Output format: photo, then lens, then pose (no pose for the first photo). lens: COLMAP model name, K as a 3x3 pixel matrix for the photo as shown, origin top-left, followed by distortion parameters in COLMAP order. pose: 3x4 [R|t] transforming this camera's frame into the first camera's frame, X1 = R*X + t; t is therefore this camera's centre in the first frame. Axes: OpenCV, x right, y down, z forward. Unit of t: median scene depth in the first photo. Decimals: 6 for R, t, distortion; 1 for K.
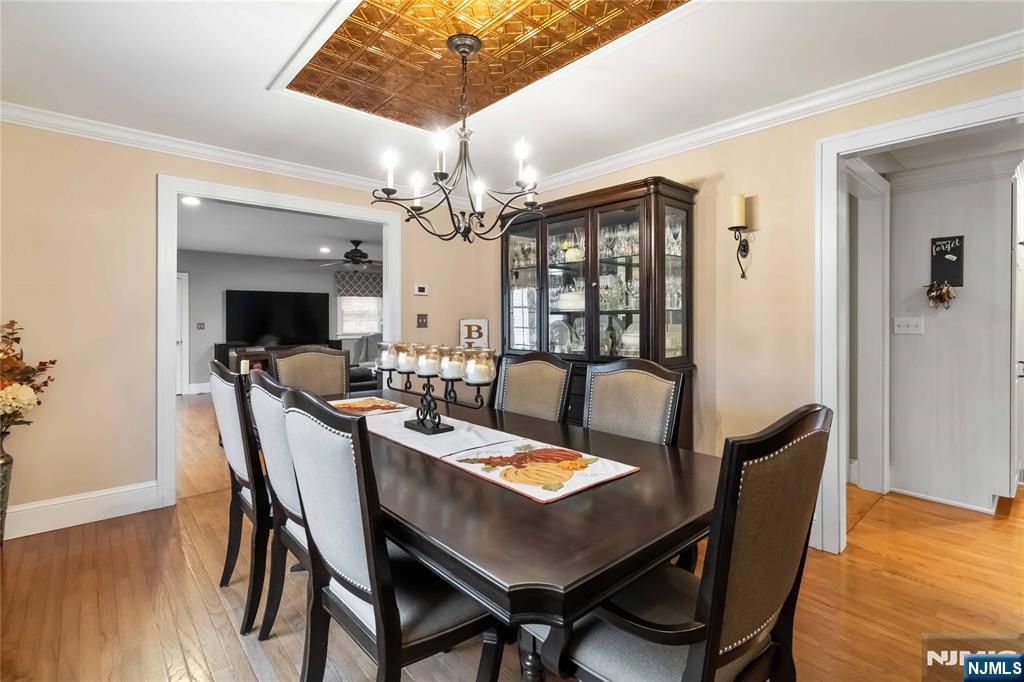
lens RADIAL K [[476.3, 0, 515.7], [0, 476.3, 314.8], [0, 0, 1]] dist [0.002424, 0.000357]
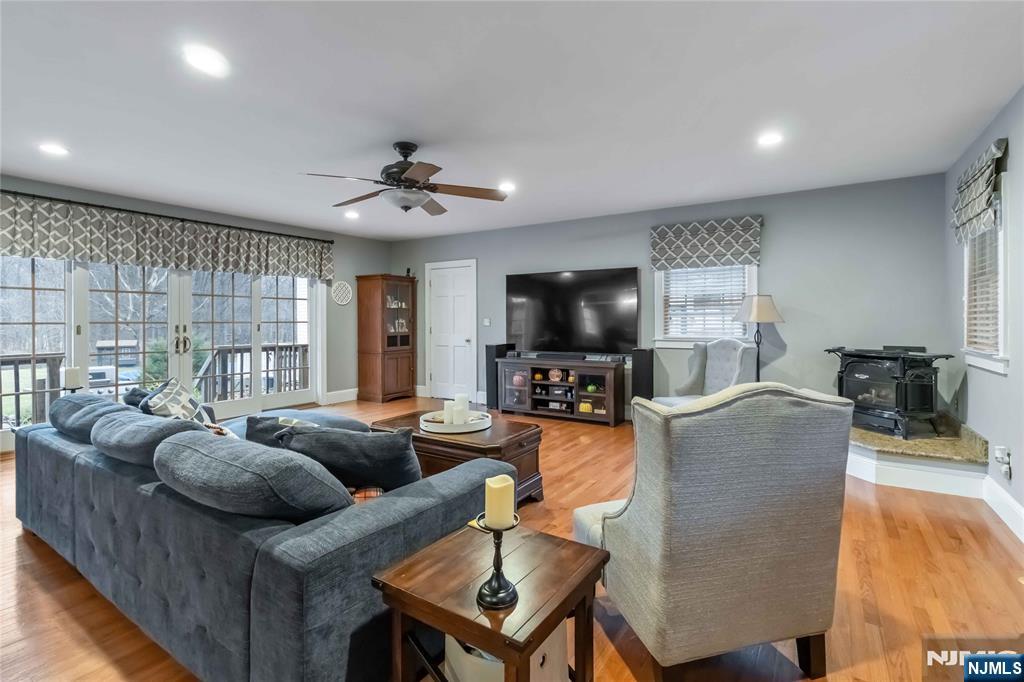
lens RADIAL K [[476.3, 0, 515.7], [0, 476.3, 314.8], [0, 0, 1]] dist [0.002424, 0.000357]
pose [[0.282632, -0.014819, -0.959114, 0.114781], [0.007272, 0.999885, -0.013306, 0.018955], [0.959201, -0.003214, 0.282707, 0.697547]]
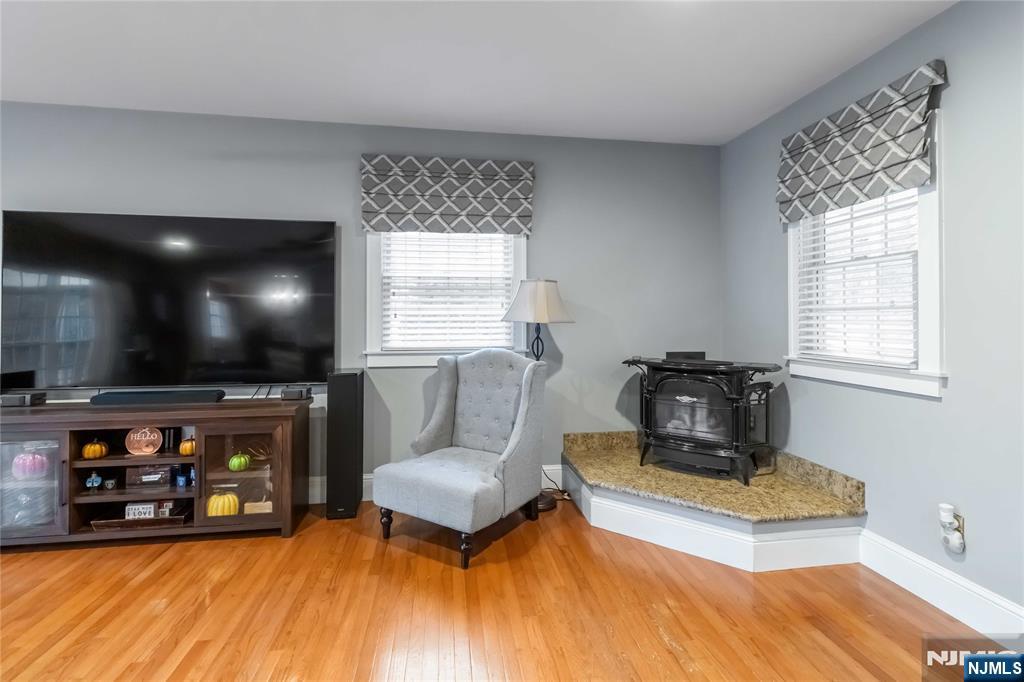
lens RADIAL K [[476.3, 0, 515.7], [0, 476.3, 314.8], [0, 0, 1]] dist [0.002424, 0.000357]
pose [[0.845618, -0.007160, -0.533741, -0.124665], [0.004148, 0.999968, -0.006841, 0.018908], [0.533773, 0.003571, 0.845620, 0.798100]]
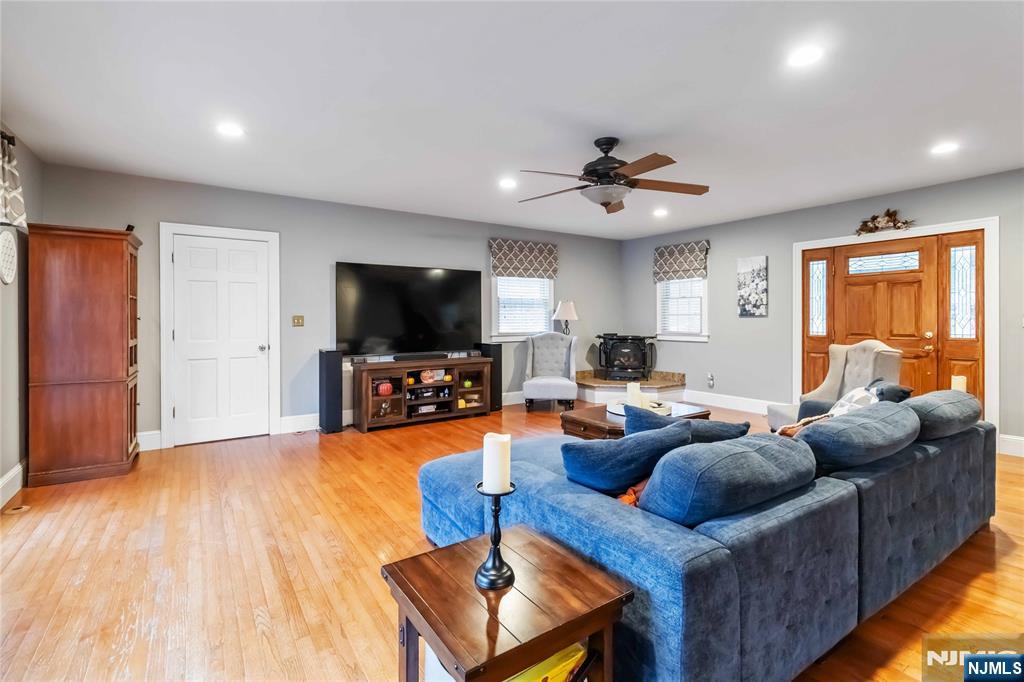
lens RADIAL K [[472.7, 0, 519.6], [0, 472.7, 323.2], [0, 0, 1]] dist [-0.000888, -0.000336]
pose [[0.993823, -0.005037, -0.110861, -0.270508], [0.006235, 0.999926, 0.010456, 0.018491], [0.110800, -0.011082, 0.993781, 0.373065]]
